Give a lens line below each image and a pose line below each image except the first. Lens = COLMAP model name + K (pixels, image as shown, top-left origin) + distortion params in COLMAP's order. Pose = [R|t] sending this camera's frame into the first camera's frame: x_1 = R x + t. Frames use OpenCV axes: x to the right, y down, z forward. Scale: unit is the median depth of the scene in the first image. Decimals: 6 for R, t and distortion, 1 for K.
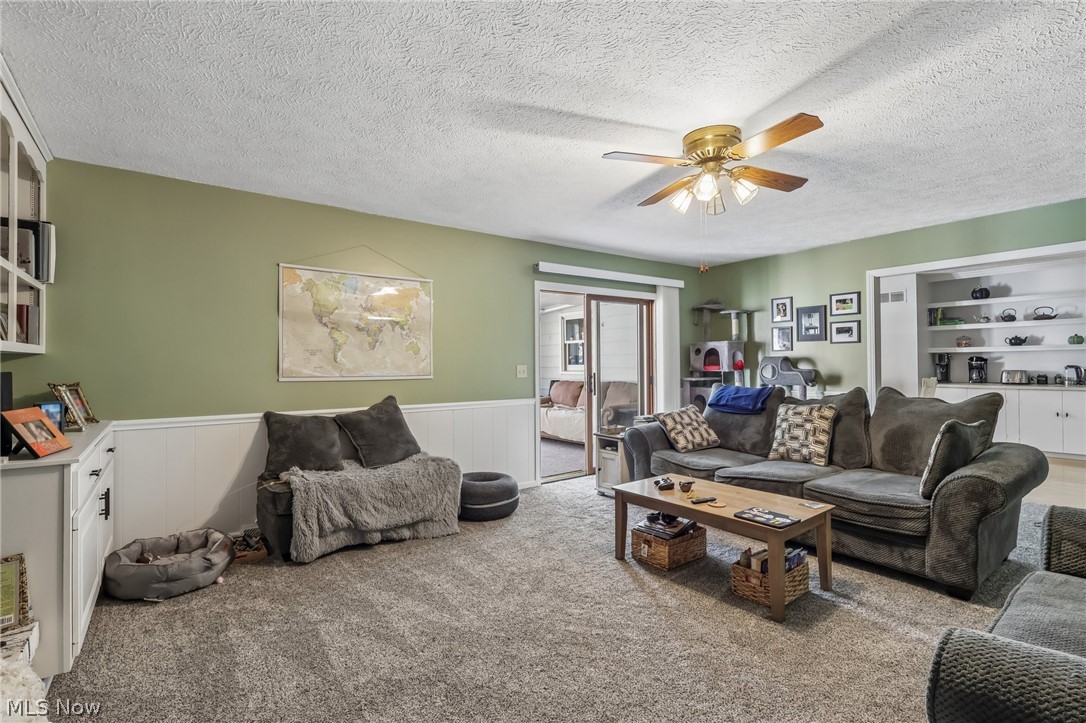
lens RADIAL K [[502.7, 0, 538.5], [0, 502.7, 360.1], [0, 0, 1]] dist [-0.000367, -0.000049]
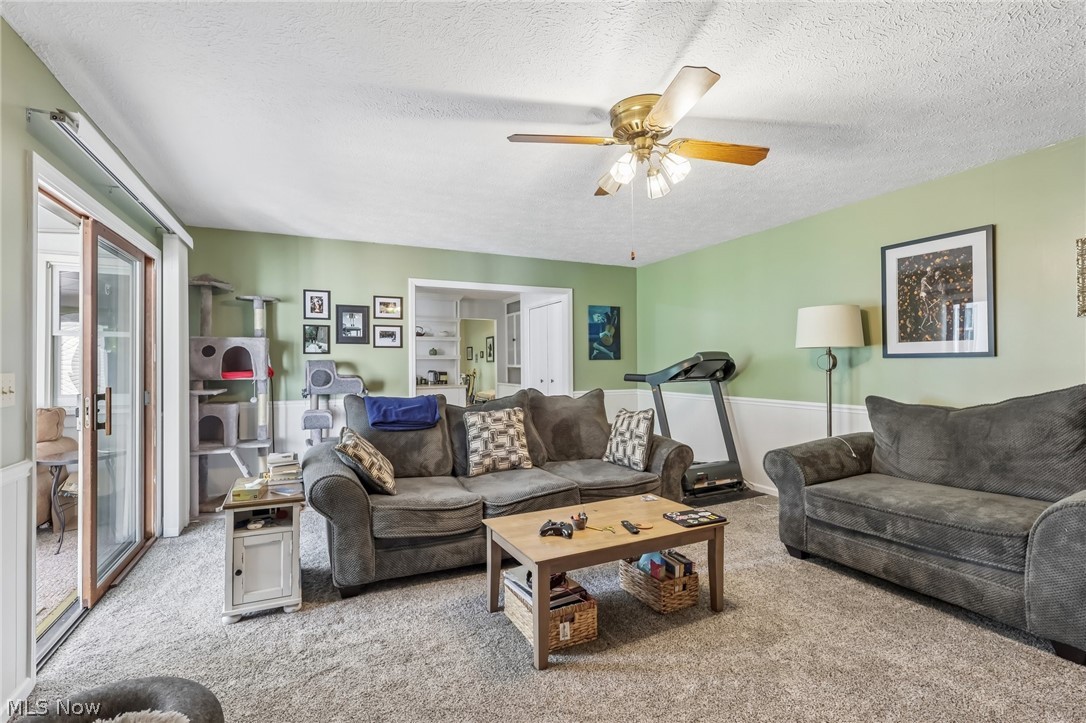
lens RADIAL K [[502.7, 0, 538.5], [0, 502.7, 360.1], [0, 0, 1]] dist [-0.000367, -0.000049]
pose [[0.195781, 0.017154, 0.980498, -0.289053], [-0.002434, 0.999852, -0.017007, 0.006157], [-0.980645, 0.000943, 0.195794, 0.526230]]
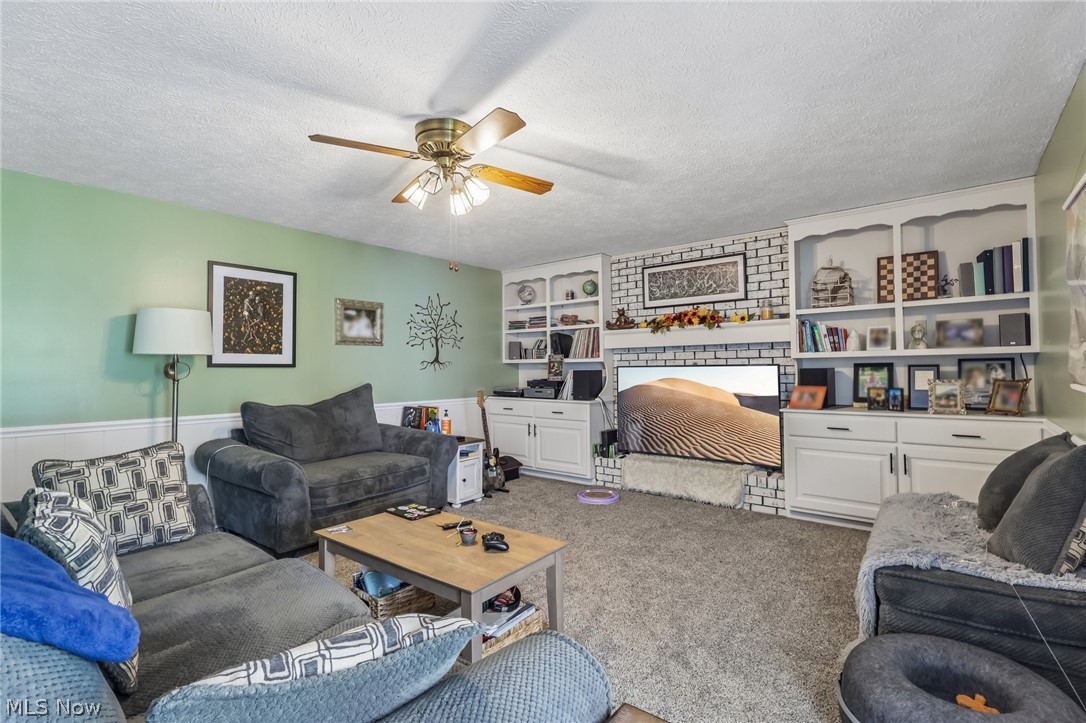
lens RADIAL K [[502.7, 0, 538.5], [0, 502.7, 360.1], [0, 0, 1]] dist [-0.000367, -0.000049]
pose [[-0.967815, 0.013216, -0.251315, 0.211454], [0.020180, 0.999480, -0.025157, 0.007433], [0.250852, -0.029419, -0.967578, 1.010354]]
